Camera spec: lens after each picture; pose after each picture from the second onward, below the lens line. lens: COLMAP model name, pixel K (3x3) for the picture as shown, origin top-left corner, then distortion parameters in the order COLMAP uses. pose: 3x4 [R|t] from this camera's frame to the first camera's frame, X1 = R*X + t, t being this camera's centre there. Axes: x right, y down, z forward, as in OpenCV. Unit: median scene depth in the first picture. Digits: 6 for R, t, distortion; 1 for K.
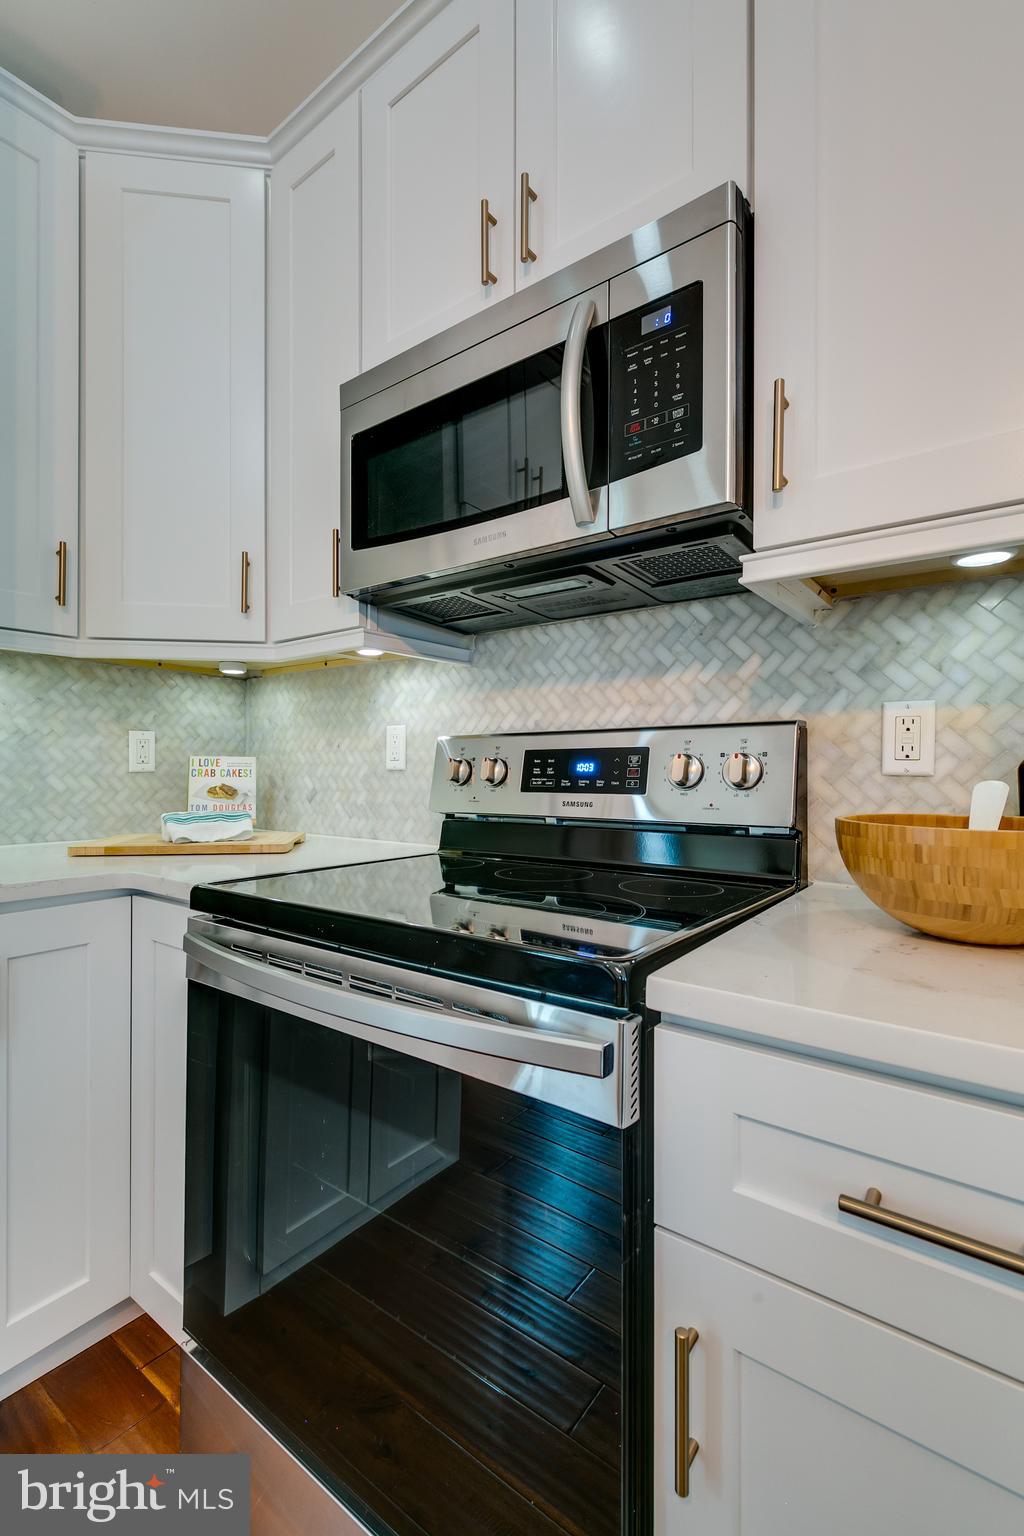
lens RADIAL K [[672.6, 0, 512.0], [0, 672.6, 768.0], [0, 0, 1]] dist [0.000056, 0.000002]
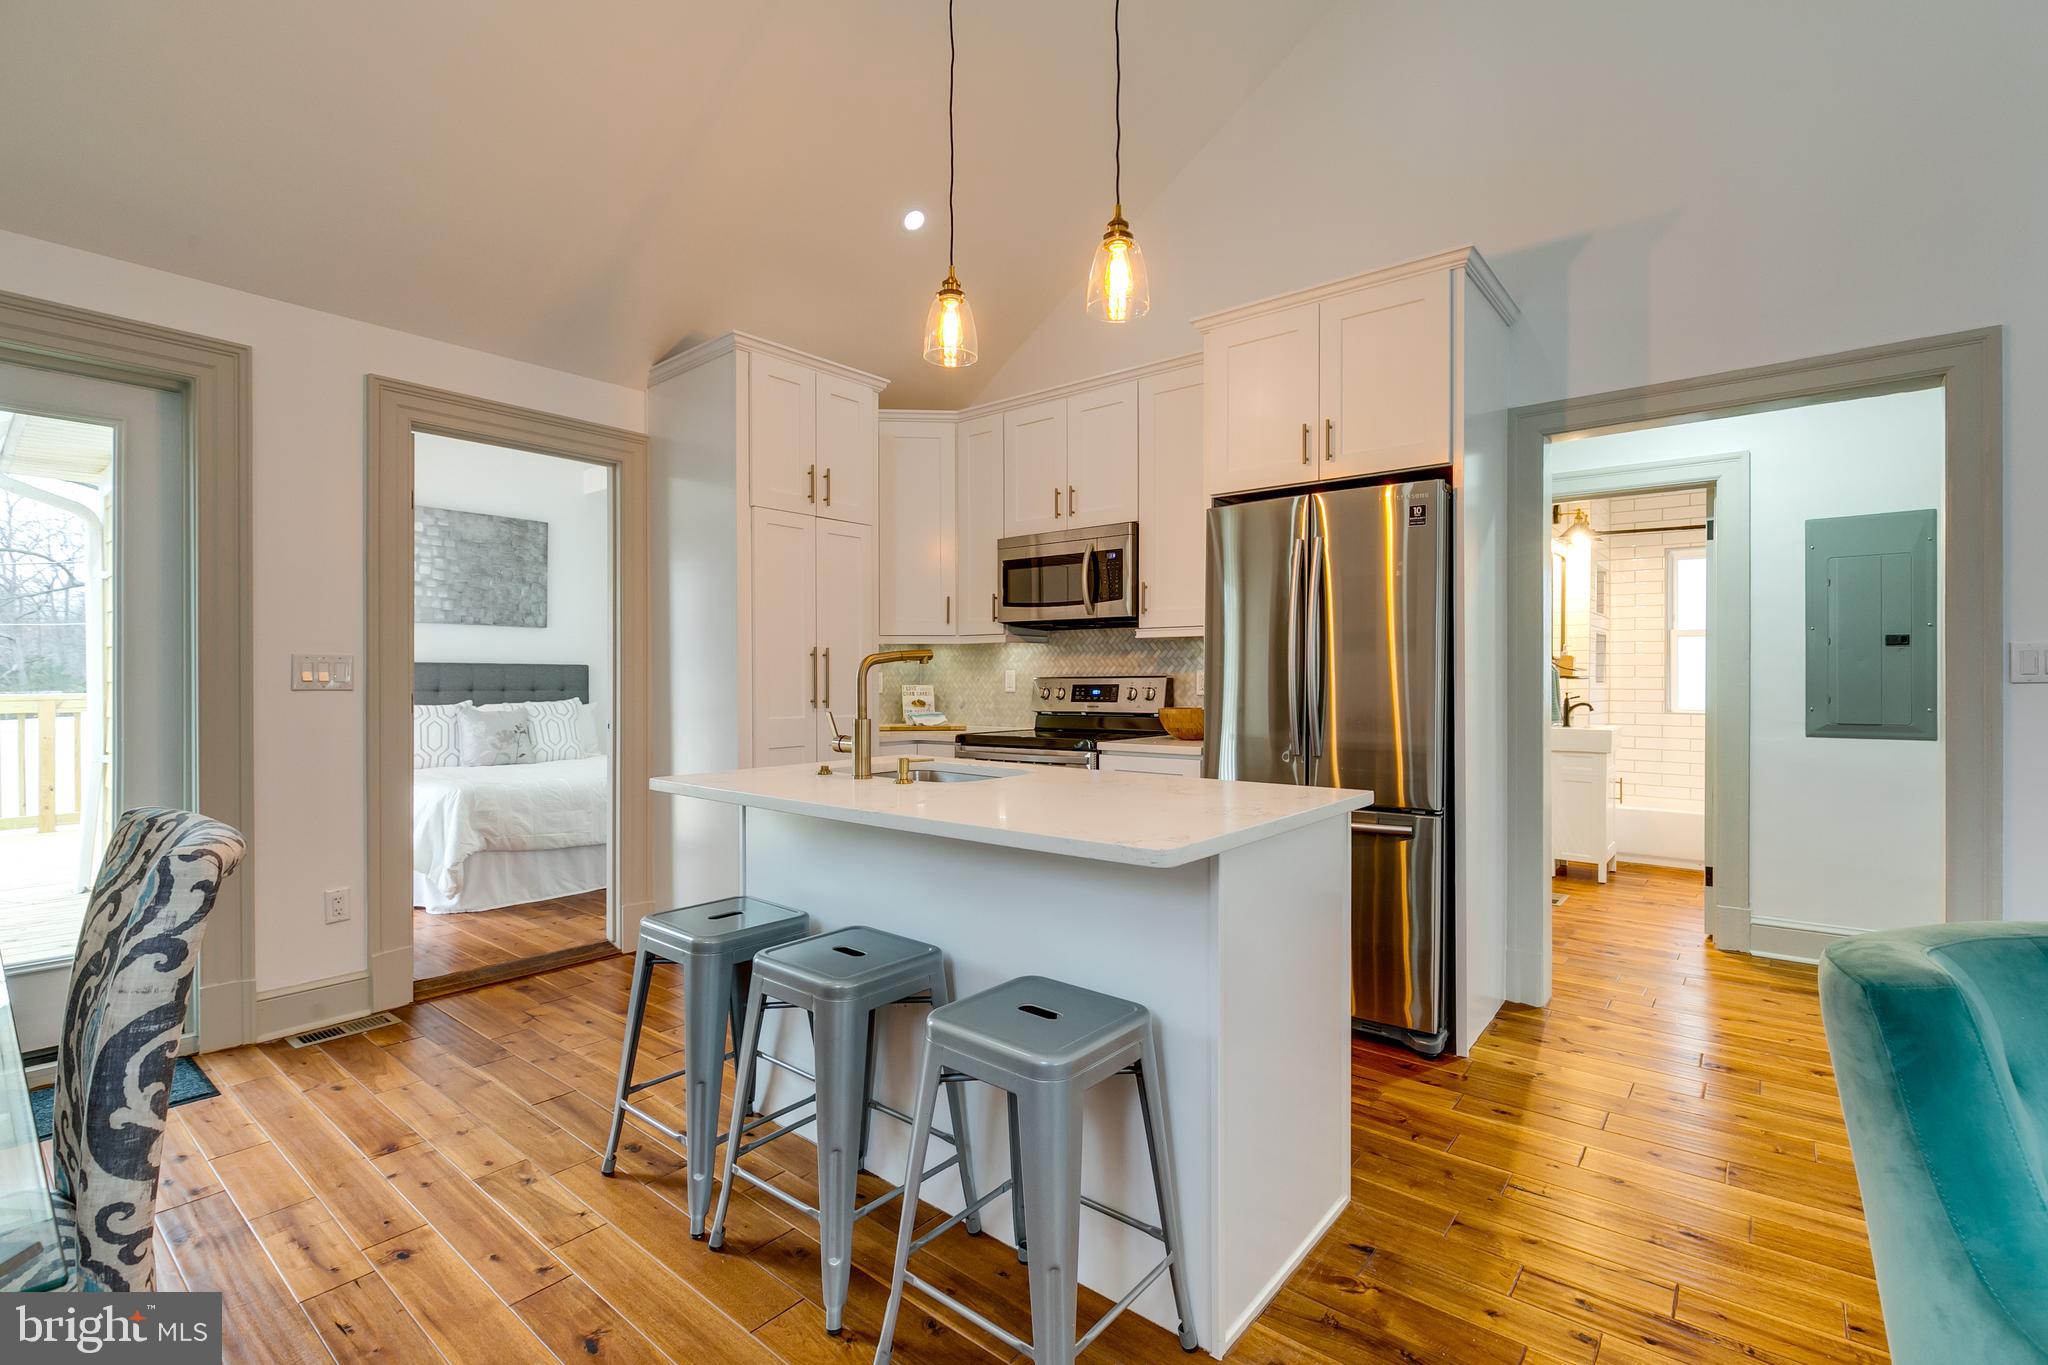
lens RADIAL K [[908.0, 0, 1025.1], [0, 908.0, 673.2], [0, 0, 1]] dist [0.005582, 0.000140]
pose [[0.998722, -0.006085, -0.050180, 0.013907], [0.005877, 0.999974, -0.004277, -0.059099], [0.050204, 0.003977, 0.998731, -2.456492]]
